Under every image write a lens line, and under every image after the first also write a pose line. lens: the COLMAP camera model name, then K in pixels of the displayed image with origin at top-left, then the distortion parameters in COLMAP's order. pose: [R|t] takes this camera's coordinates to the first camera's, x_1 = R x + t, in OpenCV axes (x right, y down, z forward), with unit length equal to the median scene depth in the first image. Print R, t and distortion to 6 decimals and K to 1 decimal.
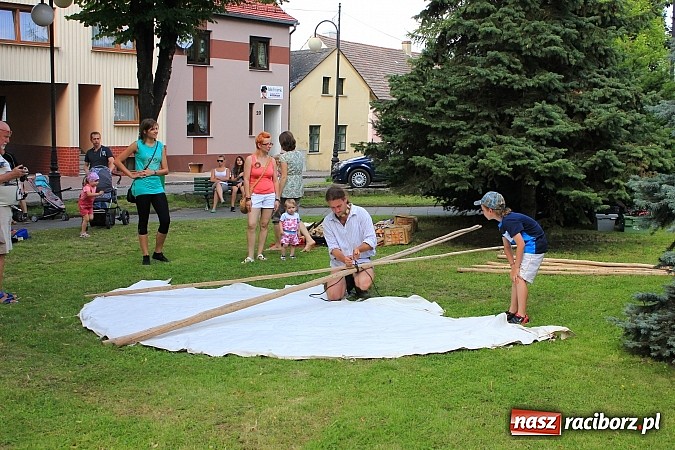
lens RADIAL K [[911.9, 0, 337.5], [0, 911.9, 225.0], [0, 0, 1]] dist [-0.030510, -0.034881]
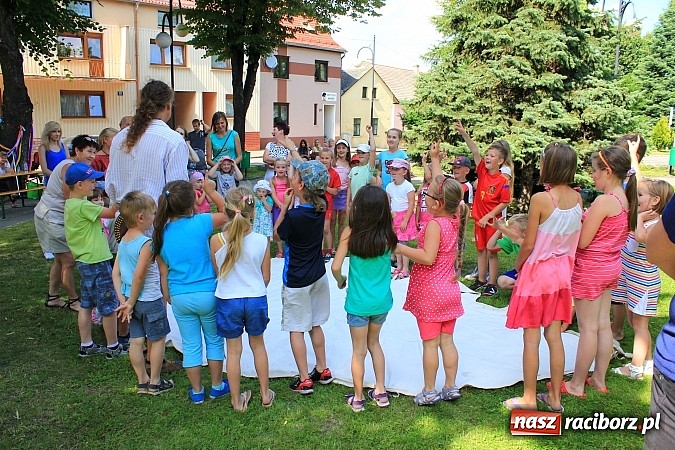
lens RADIAL K [[557.3, 0, 337.5], [0, 557.3, 225.0], [0, 0, 1]] dist [-0.167521, 0.146218]
pose [[0.998199, 0.010836, -0.058999, -0.005342], [-0.006039, 0.996704, 0.080894, -0.024505], [0.059681, -0.080392, 0.994975, 0.248856]]
